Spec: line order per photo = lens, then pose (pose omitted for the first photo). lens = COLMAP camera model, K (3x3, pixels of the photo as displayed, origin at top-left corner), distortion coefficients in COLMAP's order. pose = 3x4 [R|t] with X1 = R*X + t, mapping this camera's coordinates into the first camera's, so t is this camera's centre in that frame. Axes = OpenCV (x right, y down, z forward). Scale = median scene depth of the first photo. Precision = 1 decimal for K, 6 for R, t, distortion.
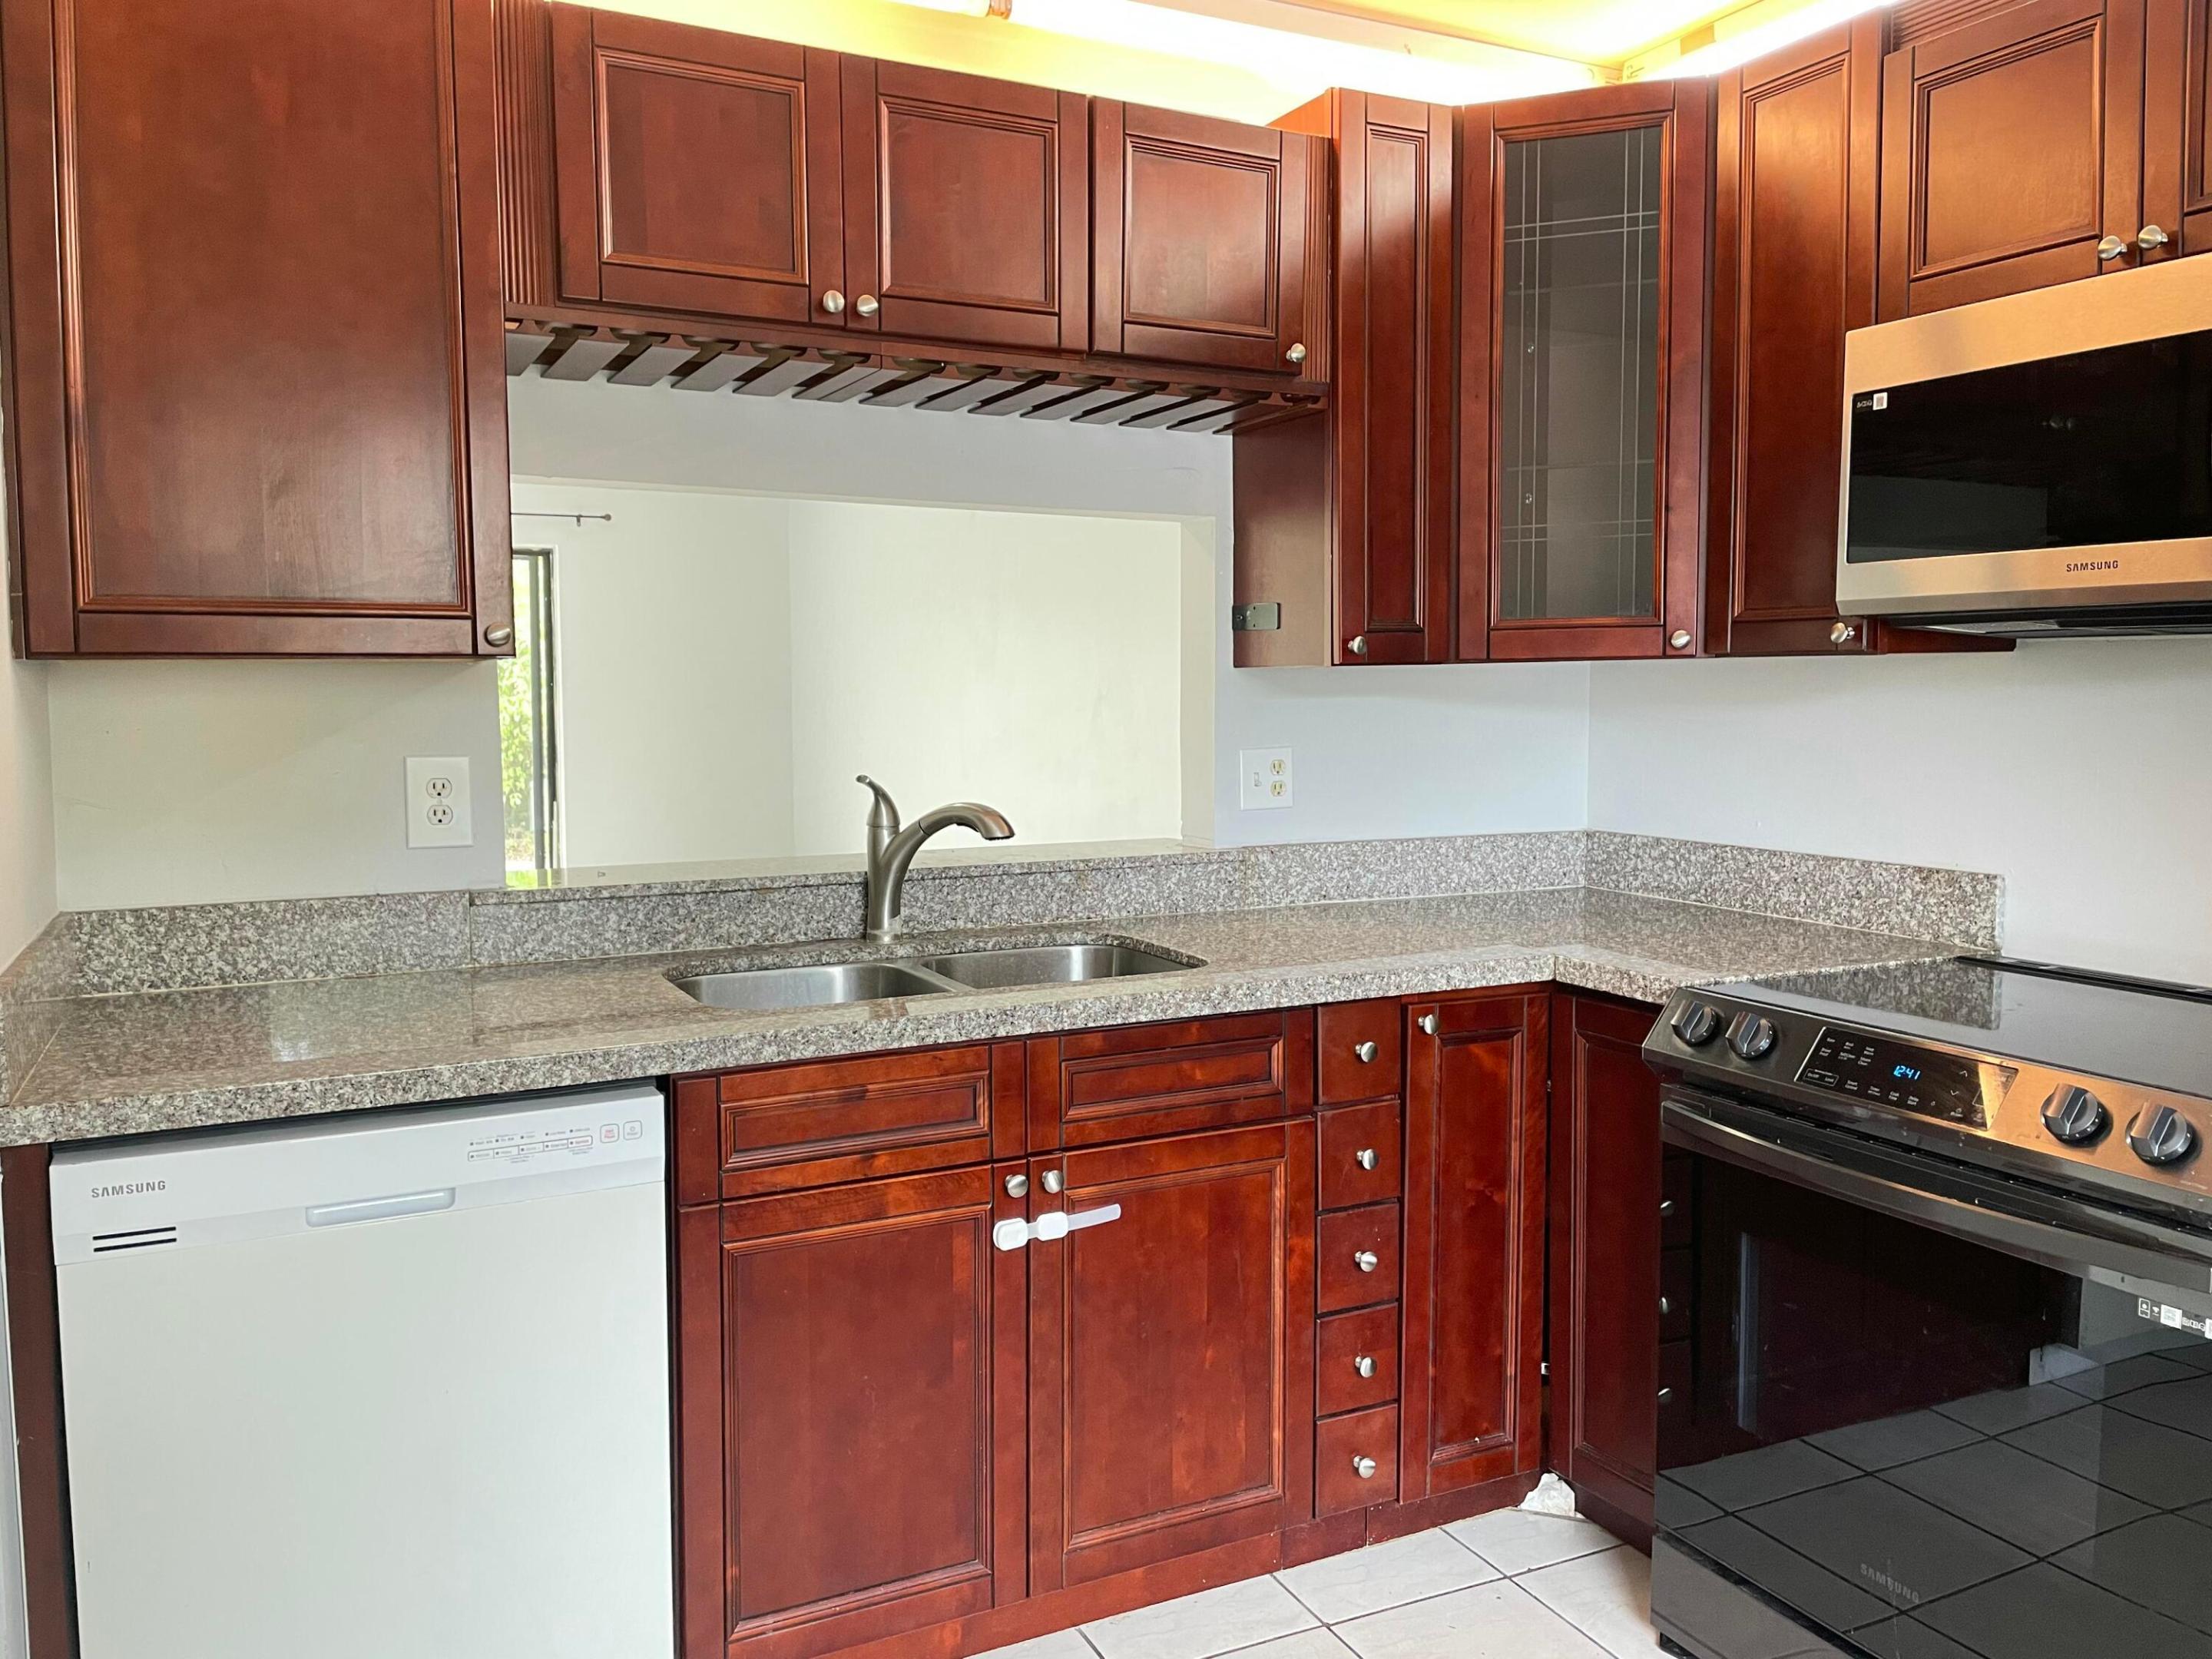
lens RADIAL K [[1677.1, 0, 1087.0], [0, 1677.1, 816.6], [0, 0, 1]] dist [0.095950, -0.135951]
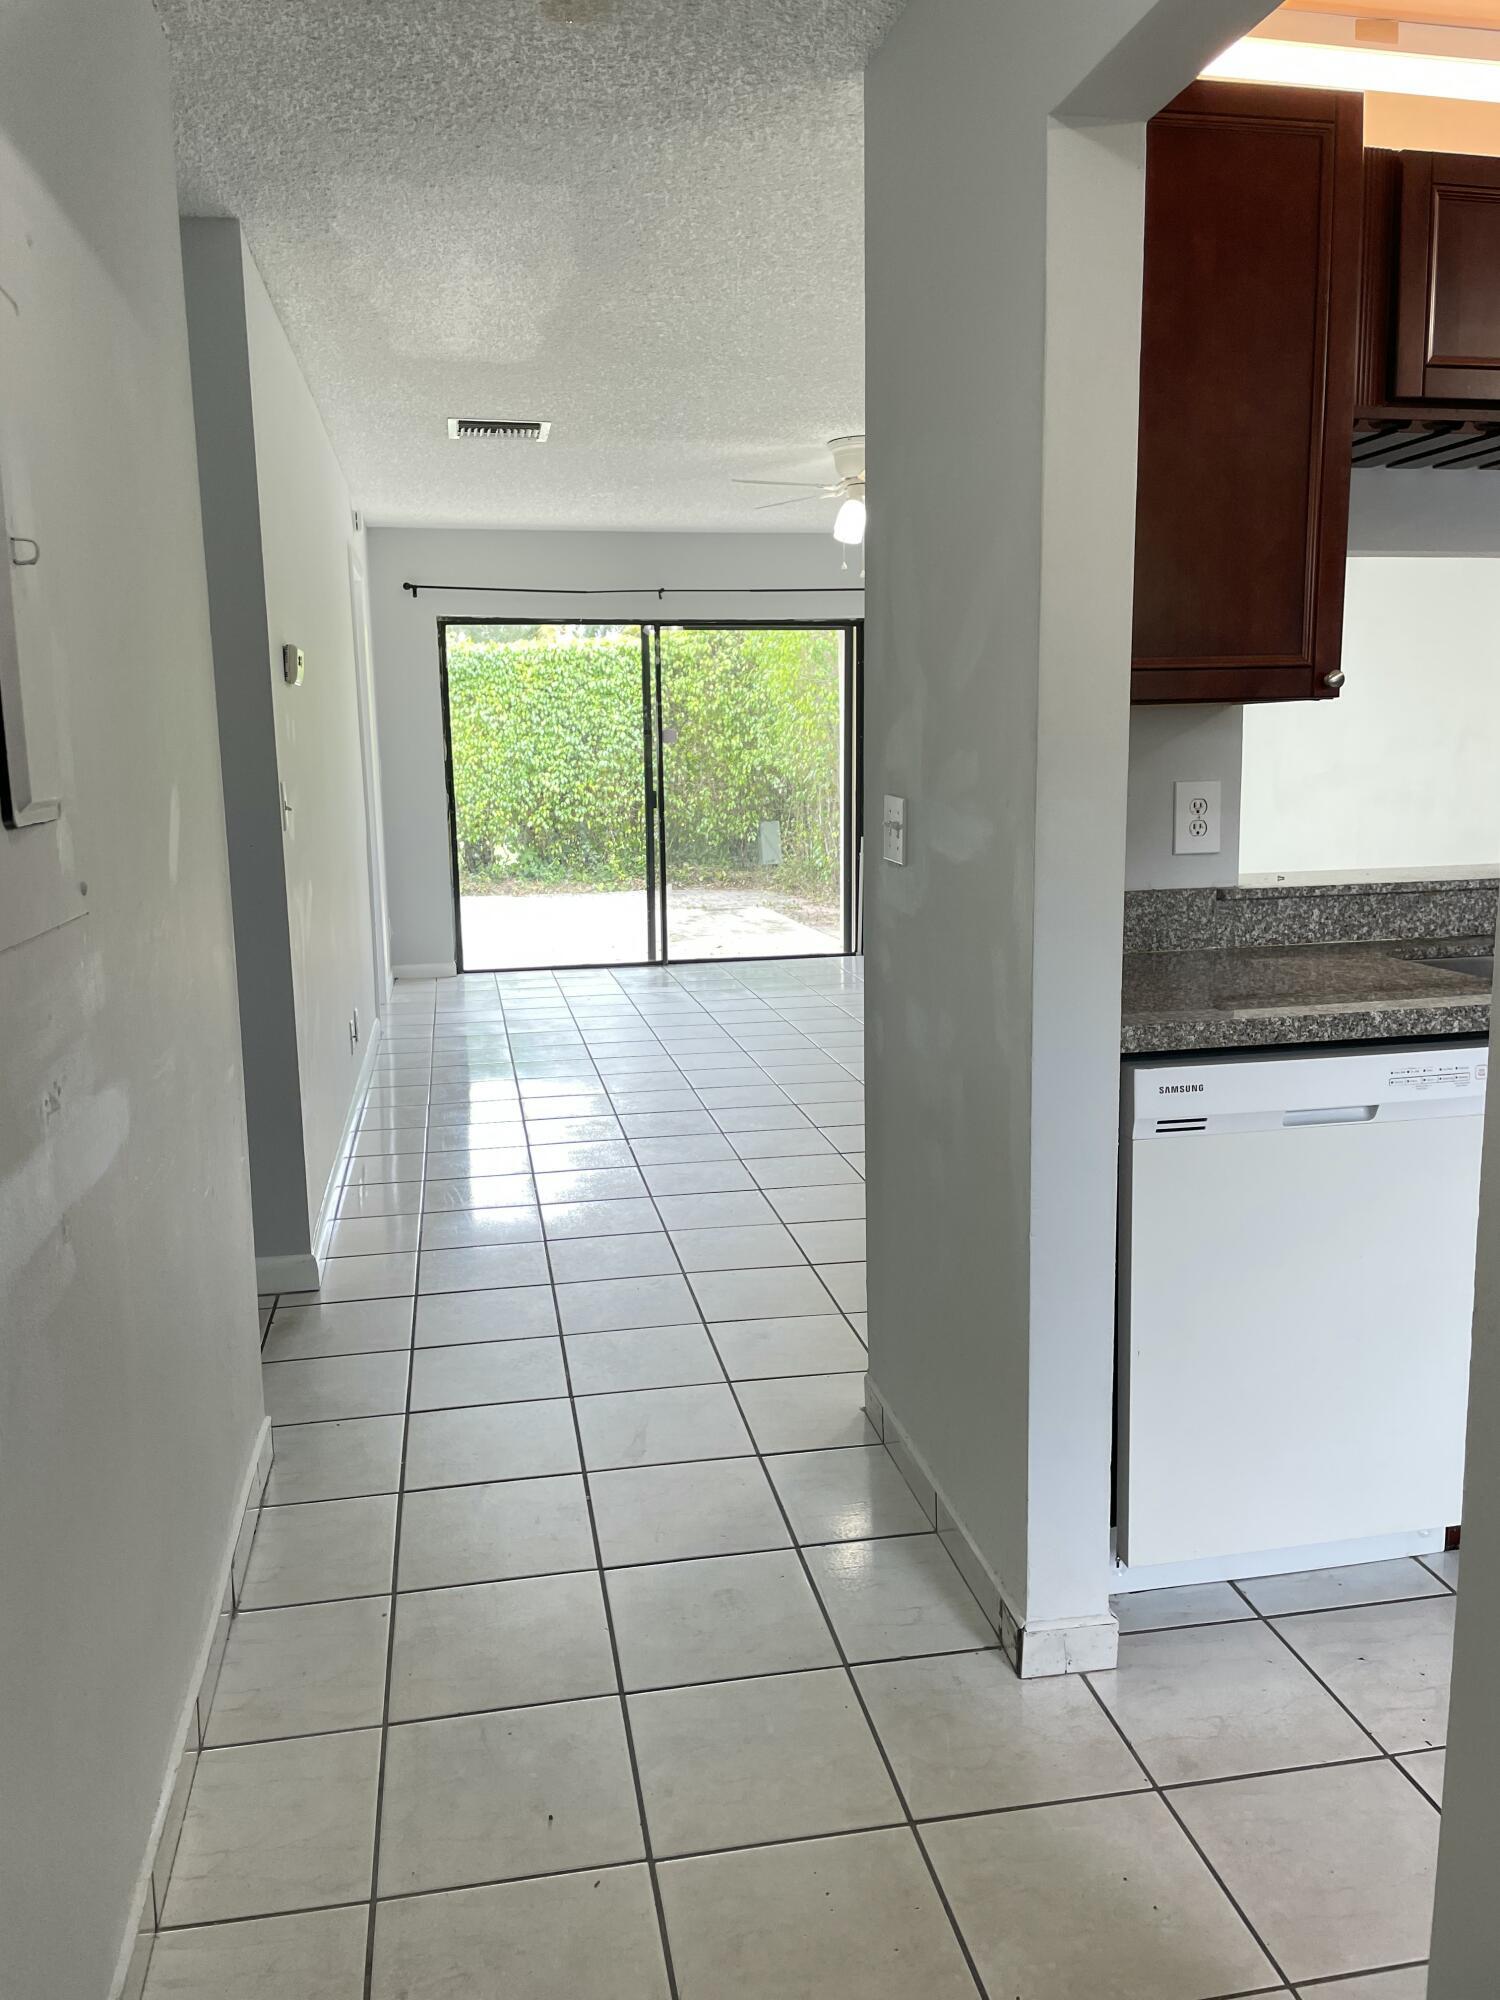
lens RADIAL K [[1516.4, 0, 778.3], [0, 1516.4, 993.2], [0, 0, 1]] dist [0.095950, -0.135951]
pose [[0.961434, 0.029453, -0.273453, -0.351471], [-0.004315, 0.995742, 0.092079, 0.017346], [0.275001, -0.087348, 0.957468, -0.183242]]
